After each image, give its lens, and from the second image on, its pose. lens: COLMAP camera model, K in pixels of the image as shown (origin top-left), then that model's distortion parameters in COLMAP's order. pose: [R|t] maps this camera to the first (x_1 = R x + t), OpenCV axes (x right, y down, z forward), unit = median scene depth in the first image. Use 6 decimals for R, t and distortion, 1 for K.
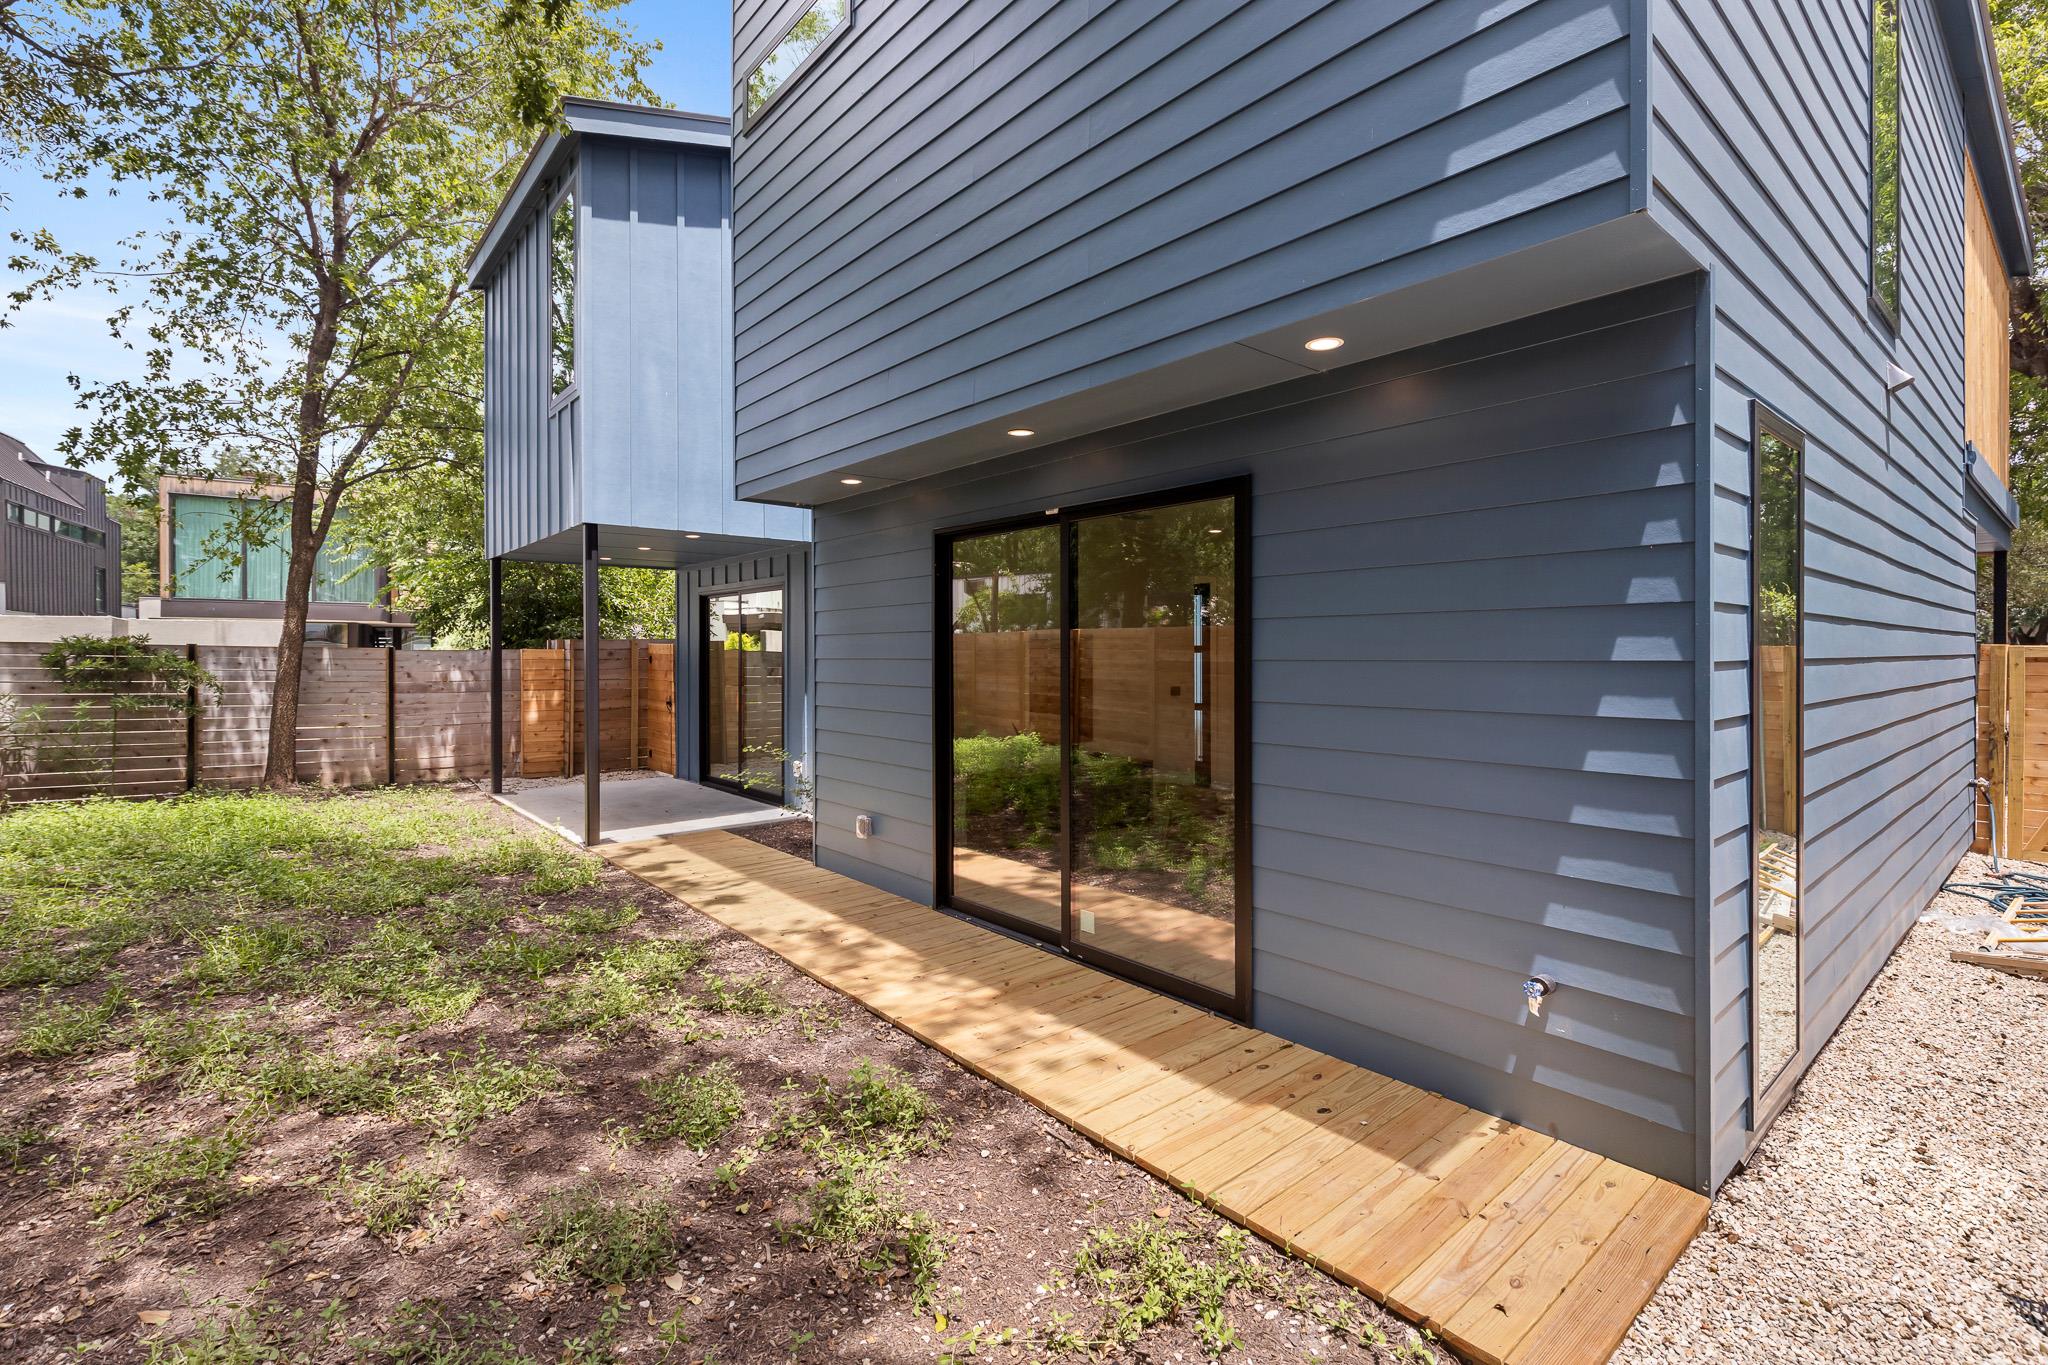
lens RADIAL K [[920.5, 0, 1040.6], [0, 920.5, 664.7], [0, 0, 1]] dist [0.000278, -0.002549]
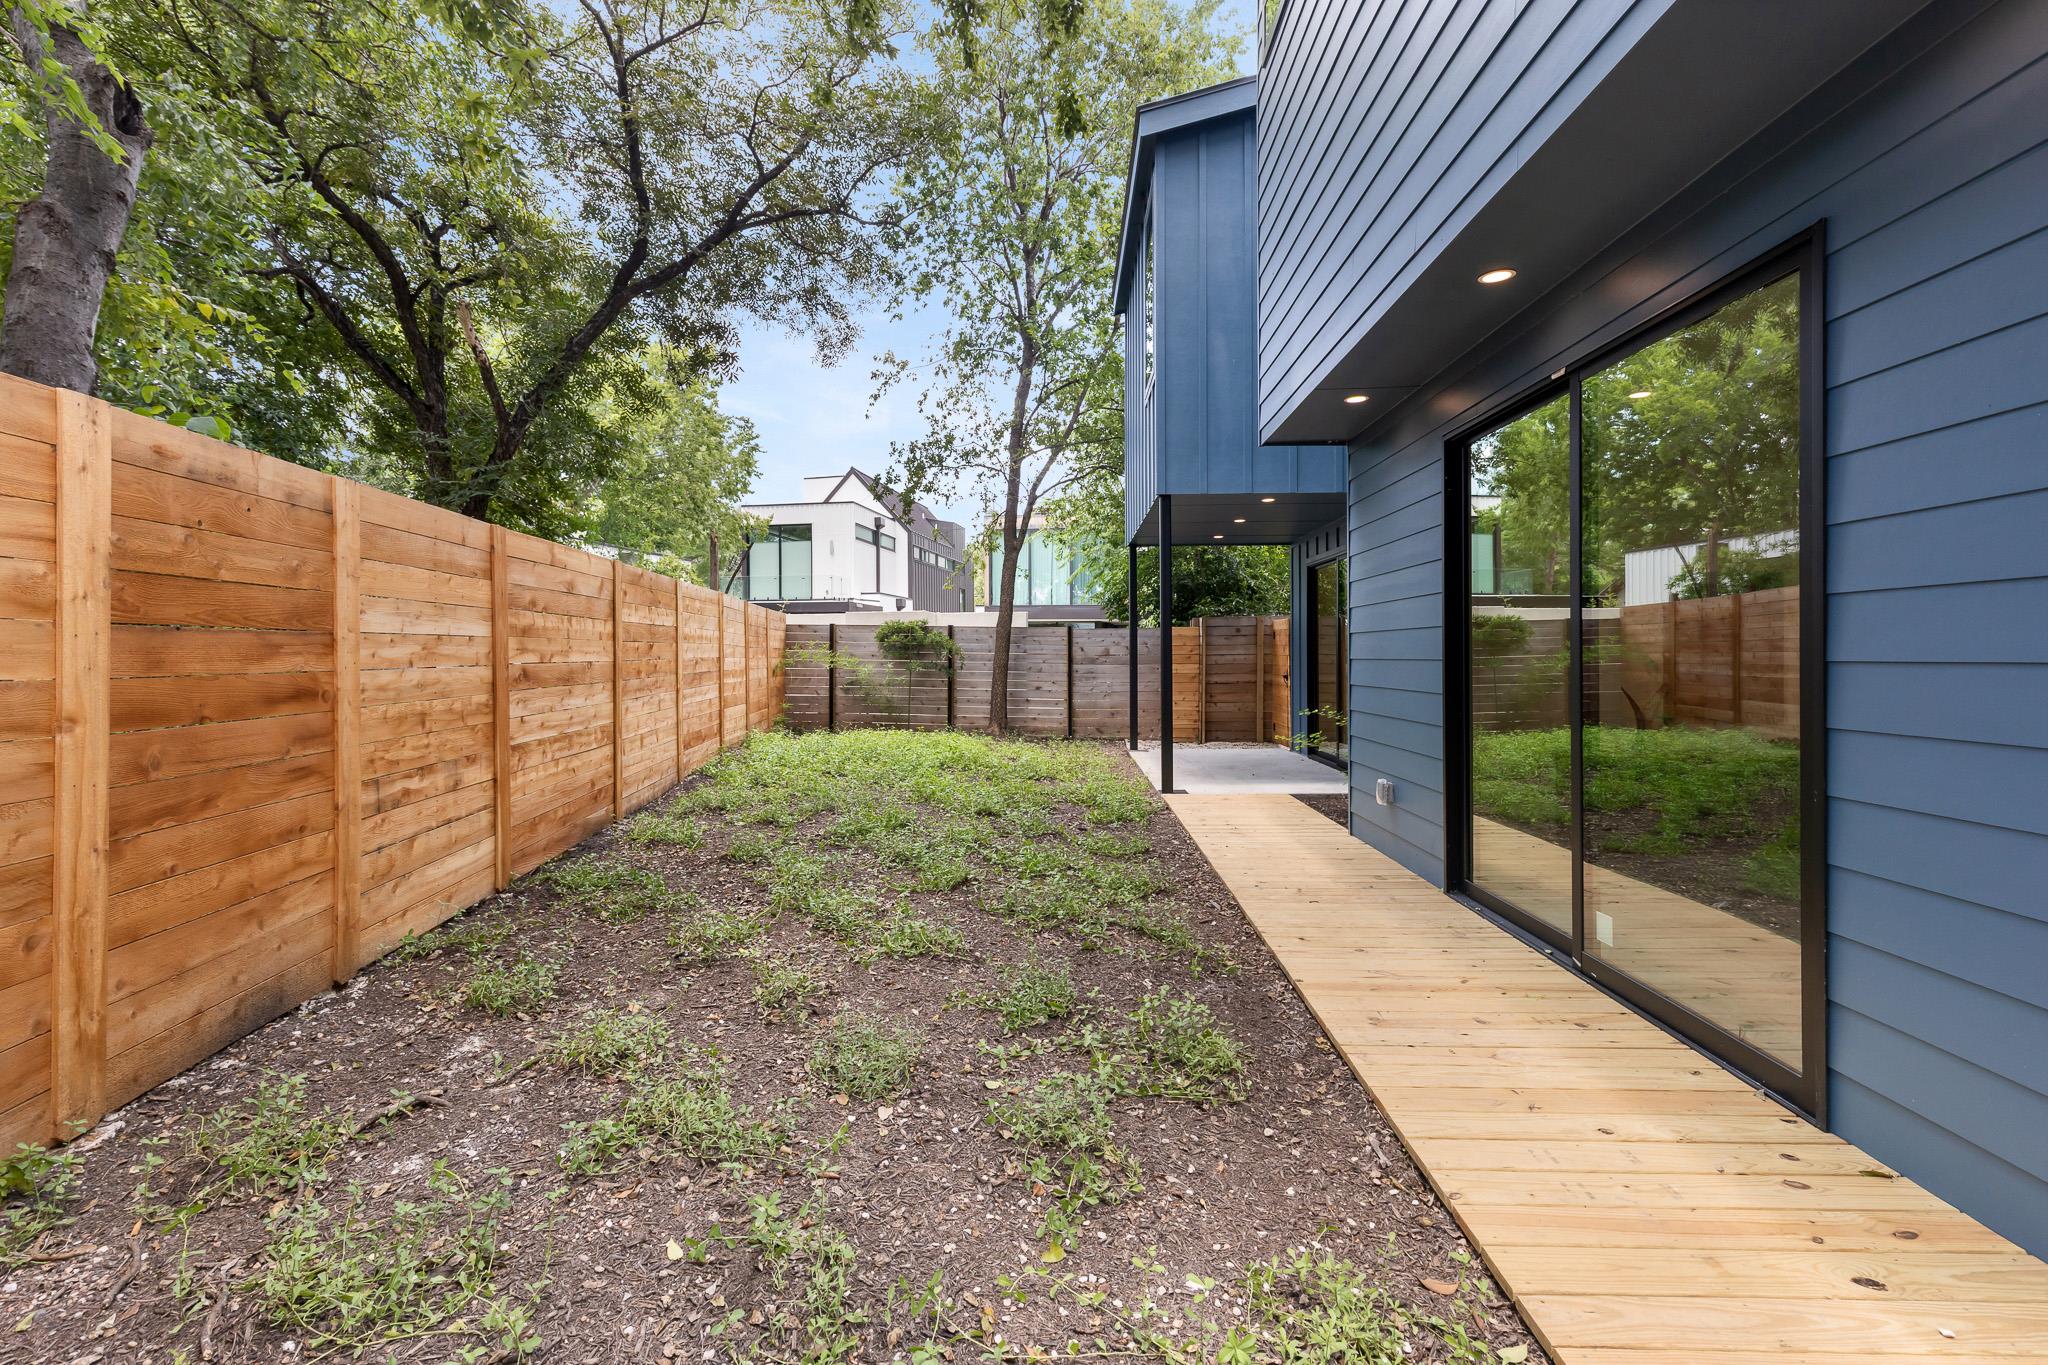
lens RADIAL K [[920.5, 0, 1024.8], [0, 920.5, 669.3], [0, 0, 1]] dist [0.000278, -0.002549]
pose [[0.729725, 0.007540, -0.683699, 0.097336], [-0.003767, 0.999968, 0.007007, 0.032809], [0.683730, -0.002538, 0.729731, 0.073323]]
